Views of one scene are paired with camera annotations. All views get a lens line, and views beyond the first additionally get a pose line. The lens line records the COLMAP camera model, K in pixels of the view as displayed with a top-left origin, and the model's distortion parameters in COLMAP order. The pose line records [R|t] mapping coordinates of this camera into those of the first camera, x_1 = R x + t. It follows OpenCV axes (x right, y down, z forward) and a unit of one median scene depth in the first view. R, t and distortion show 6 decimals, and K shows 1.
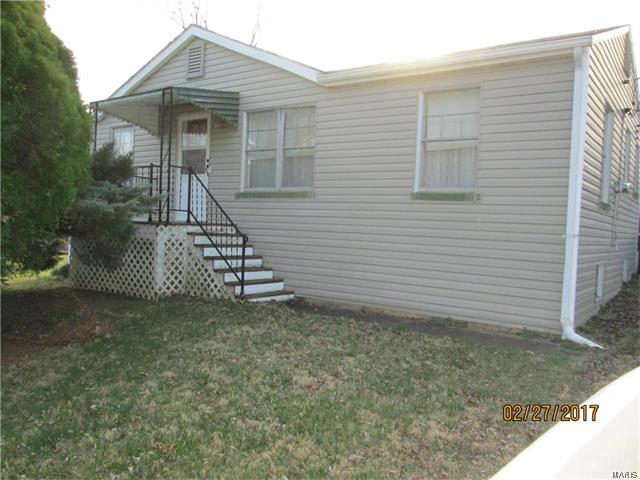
lens RADIAL K [[532.7, 0, 322.0], [0, 532.7, 235.7], [0, 0, 1]] dist [-0.032810, -0.007198]
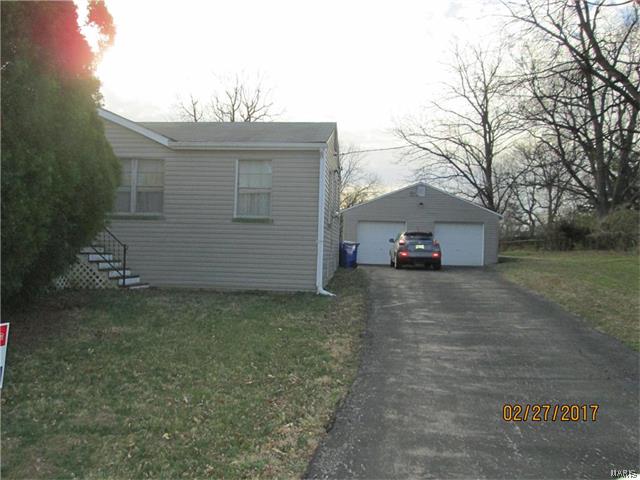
lens RADIAL K [[532.7, 0, 318.6], [0, 532.7, 240.9], [0, 0, 1]] dist [-0.032810, -0.007198]
pose [[0.865348, -0.015181, 0.500942, -0.406960], [0.021042, 0.999760, -0.006051, 0.006983], [-0.500730, 0.015777, 0.865460, -0.555380]]
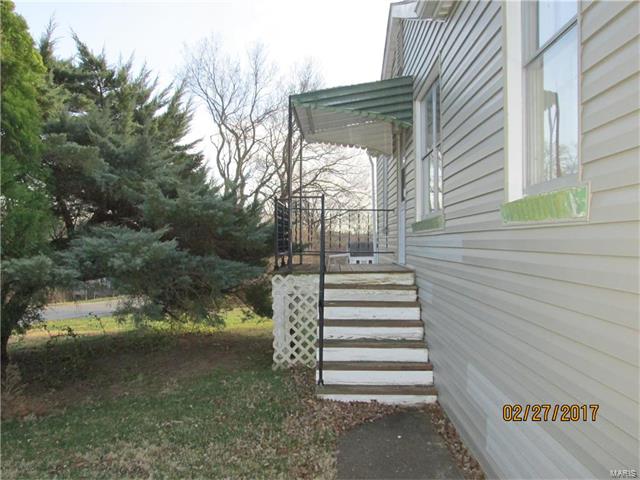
lens RADIAL K [[532.7, 0, 318.3], [0, 532.7, 239.9], [0, 0, 1]] dist [-0.032810, -0.007198]
pose [[0.549233, -0.046107, -0.834396, 0.380615], [0.002809, 0.998573, -0.053330, -0.028814], [0.835665, 0.026947, 0.548579, 0.617560]]
